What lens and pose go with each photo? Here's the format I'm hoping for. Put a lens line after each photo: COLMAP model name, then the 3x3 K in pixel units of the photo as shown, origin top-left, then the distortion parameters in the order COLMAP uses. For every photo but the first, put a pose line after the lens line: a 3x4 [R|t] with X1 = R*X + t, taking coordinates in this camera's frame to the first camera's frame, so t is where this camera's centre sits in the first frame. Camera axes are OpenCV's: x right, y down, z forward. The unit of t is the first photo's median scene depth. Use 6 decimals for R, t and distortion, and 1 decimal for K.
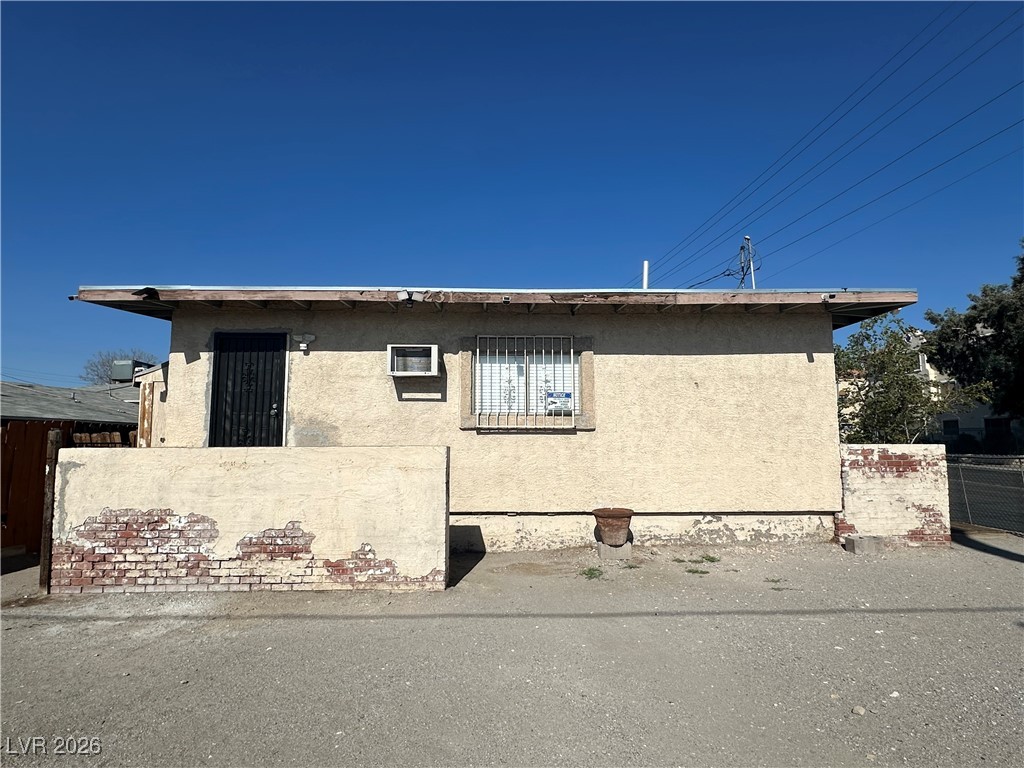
lens RADIAL K [[554.2, 0, 506.5], [0, 554.2, 382.7], [0, 0, 1]] dist [-0.005074, 0.001375]
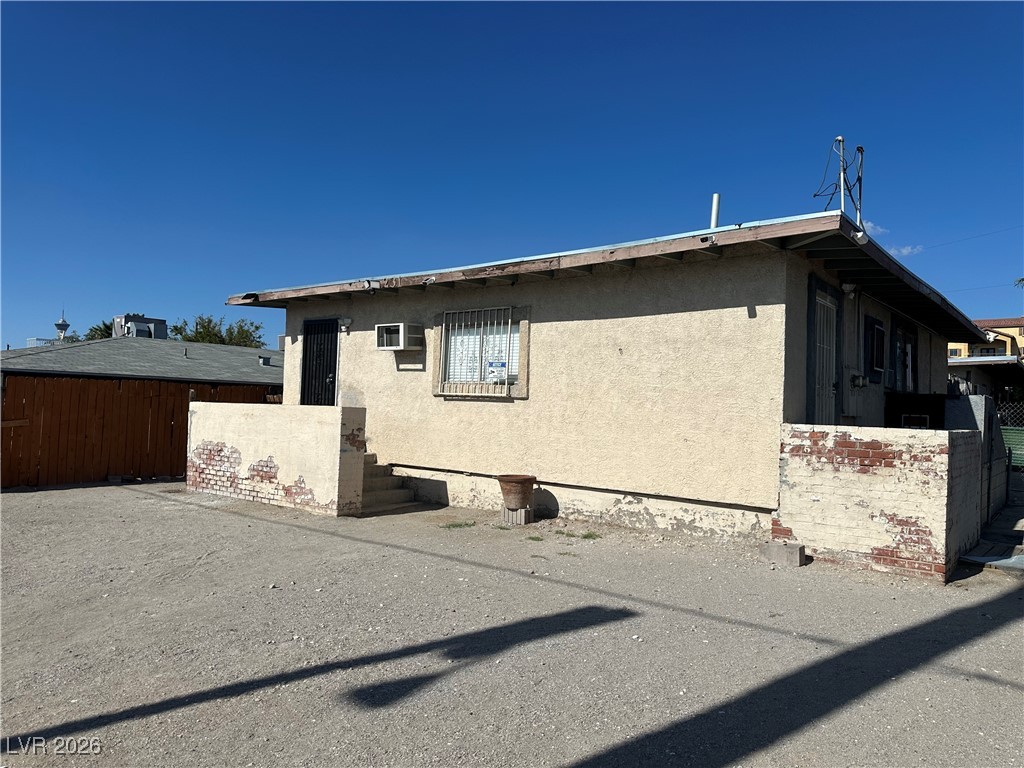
lens RADIAL K [[712.0, 0, 505.8], [0, 712.0, 380.3], [0, 0, 1]] dist [0.145704, -0.240905]
pose [[0.760821, 0.002347, -0.648958, 0.974216], [0.030543, 0.998756, 0.039420, -0.000354], [0.648243, -0.049813, 0.759803, -0.009831]]
